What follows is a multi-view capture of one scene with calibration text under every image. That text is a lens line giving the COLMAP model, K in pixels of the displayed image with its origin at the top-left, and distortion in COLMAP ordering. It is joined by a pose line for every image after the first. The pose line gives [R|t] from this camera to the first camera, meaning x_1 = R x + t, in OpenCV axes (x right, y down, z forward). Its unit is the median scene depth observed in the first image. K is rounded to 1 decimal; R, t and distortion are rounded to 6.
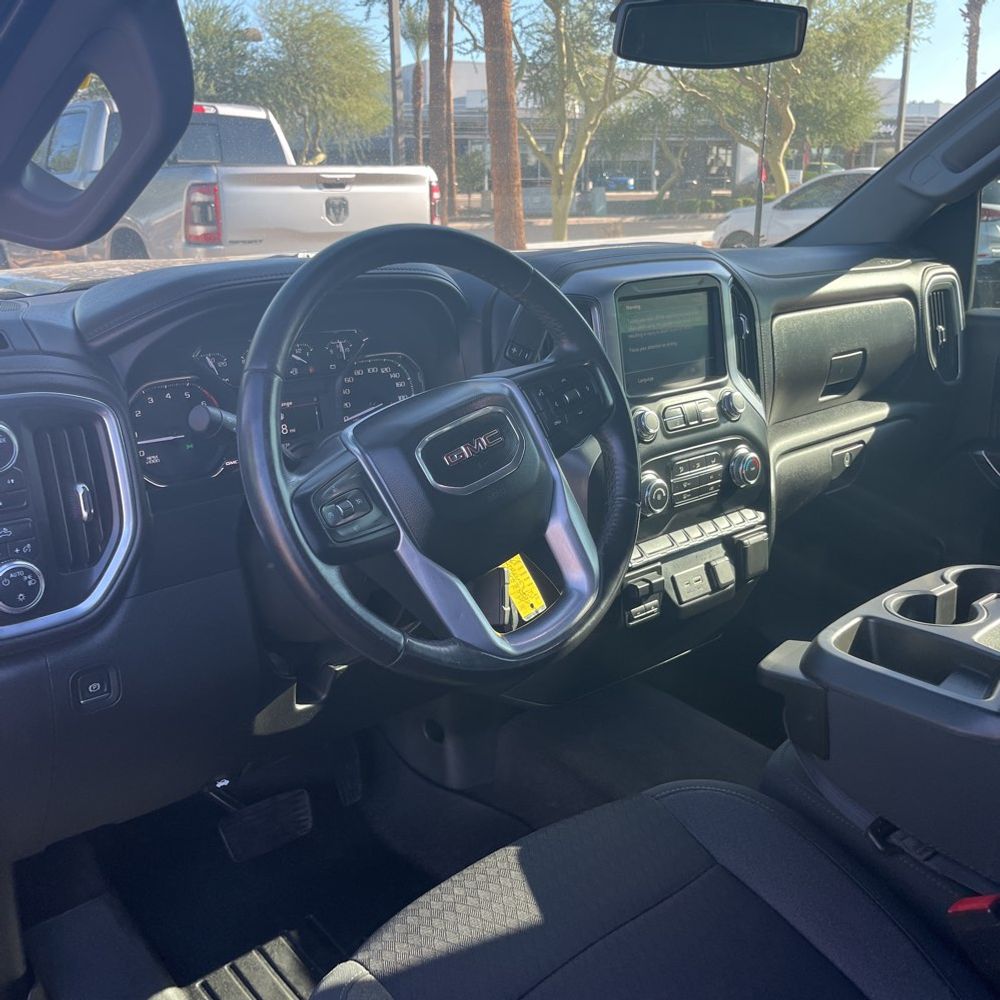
lens RADIAL K [[1025.8, 0, 500.0], [0, 1025.8, 500.0], [0, 0, 1]] dist [0.017889, 0.027761]
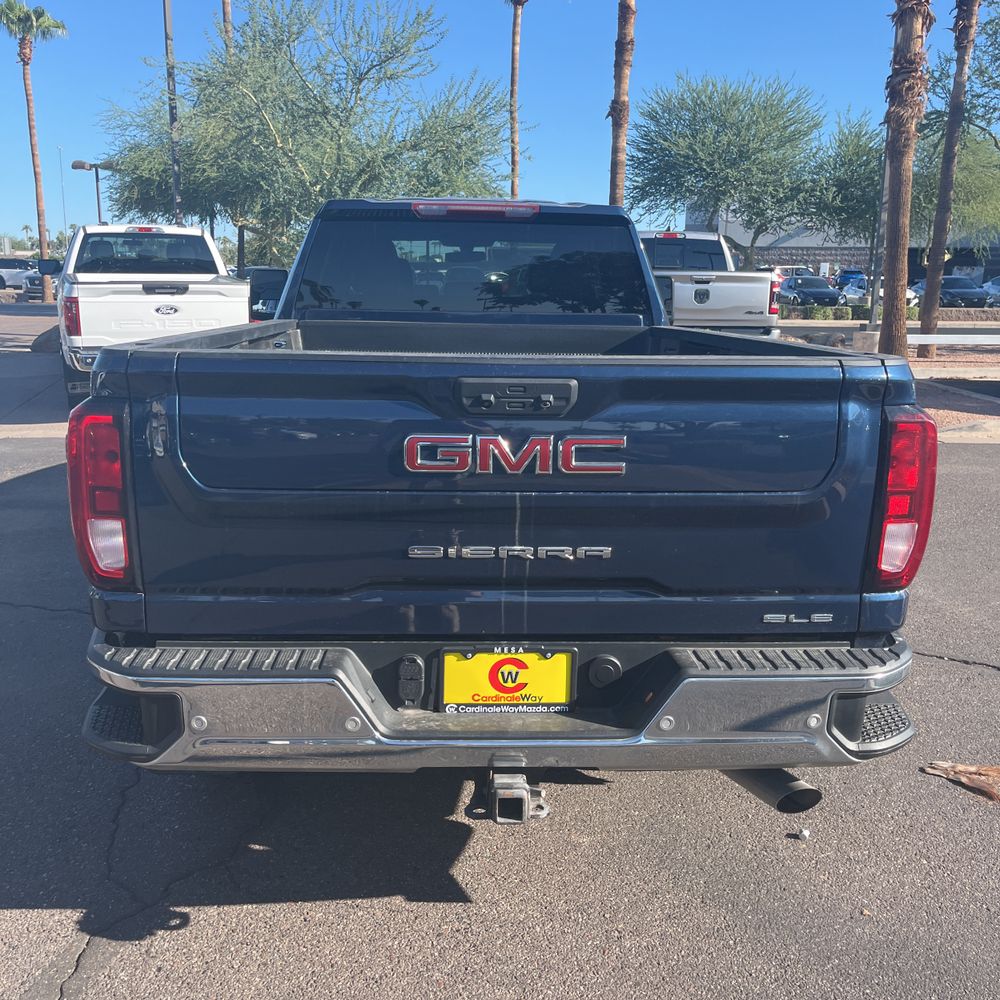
lens RADIAL K [[1018.2, 0, 489.1], [0, 1018.2, 497.7], [0, 0, 1]] dist [0.045640, -0.039924]
pose [[0.791701, 0.149195, -0.592411, 0.131686], [-0.200209, 0.979531, -0.020871, 0.031839], [0.577171, 0.135130, 0.805366, -0.110113]]
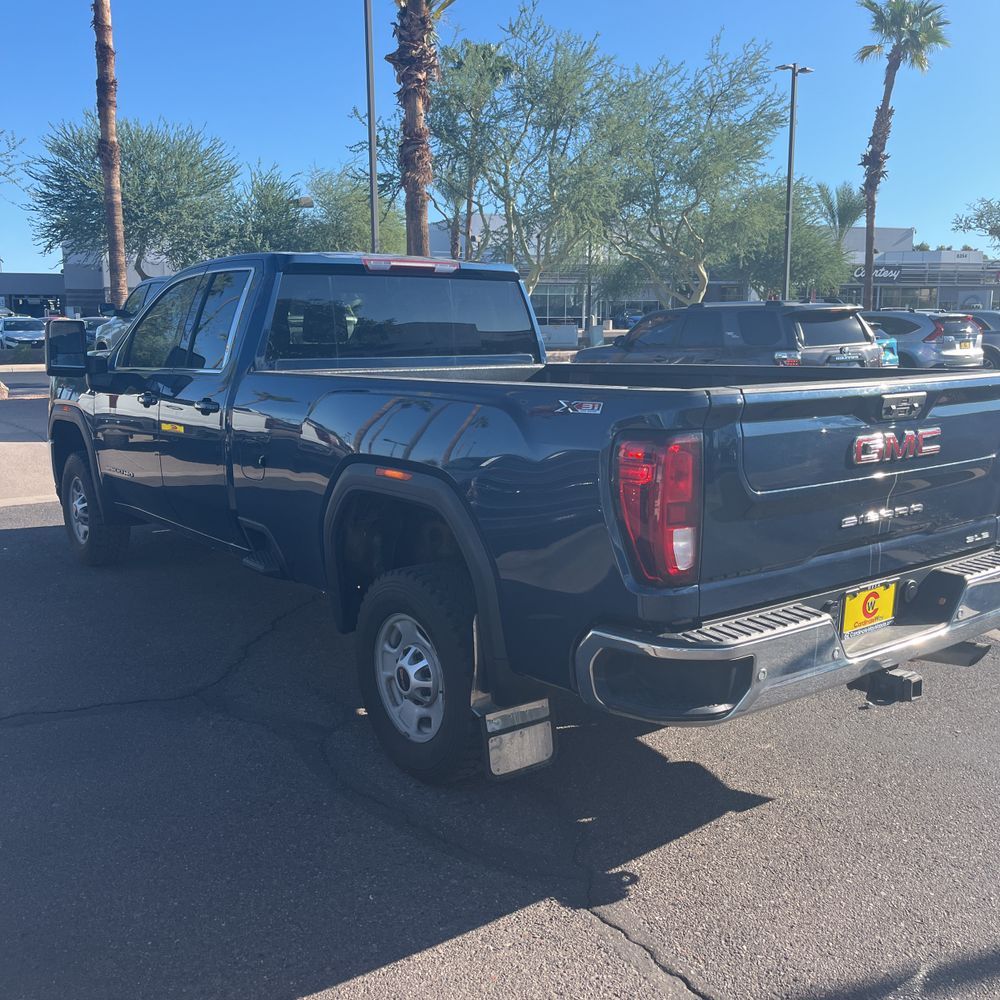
lens RADIAL K [[1011.0, 0, 497.1], [0, 1011.0, 502.8], [0, 0, 1]] dist [0.051079, -0.035971]
pose [[0.998507, 0.014770, -0.052590, 0.060916], [-0.020968, 0.992634, -0.119323, 0.044973], [0.050440, 0.120248, 0.991462, -0.152873]]
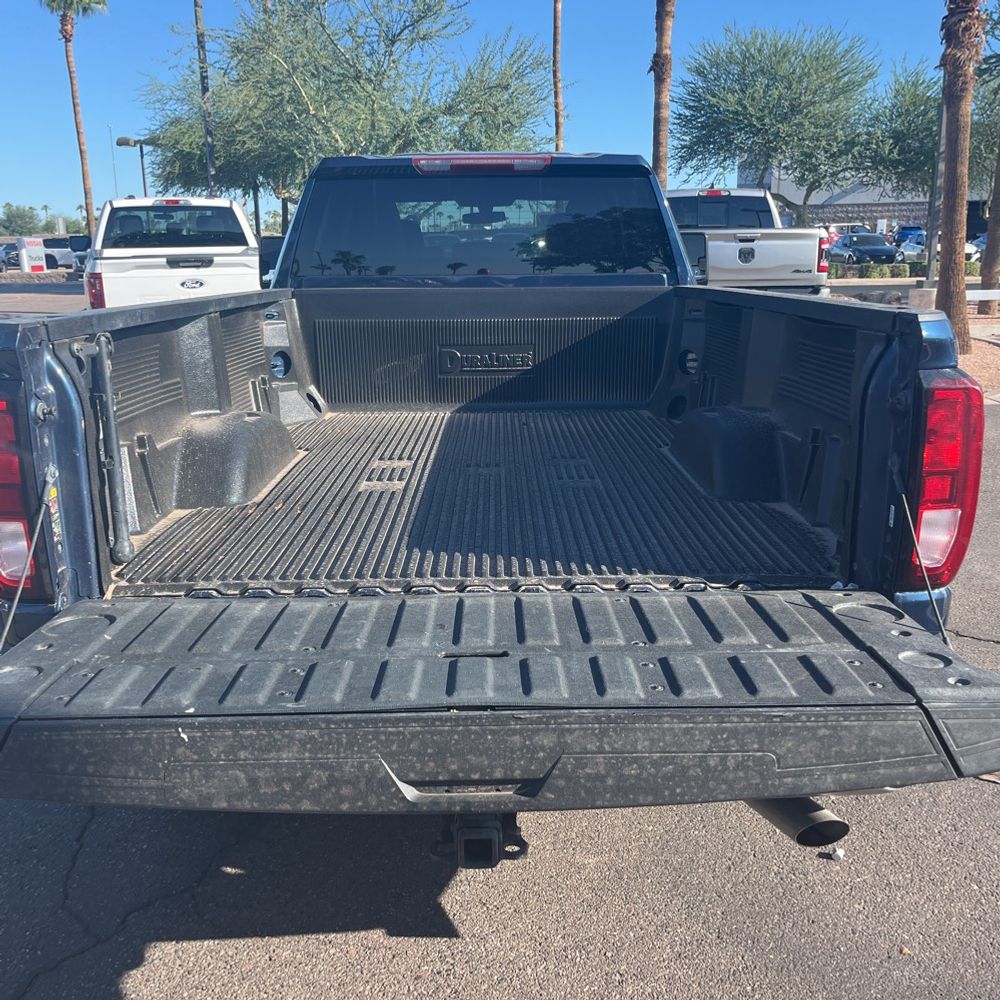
lens RADIAL K [[1015.3, 0, 501.9], [0, 1015.3, 496.6], [0, 0, 1]] dist [0.065208, -0.081430]
pose [[0.769571, 0.153330, -0.619880, 0.129702], [-0.183315, 0.982931, 0.015550, 0.029418], [0.611683, 0.101666, 0.784543, -0.098772]]
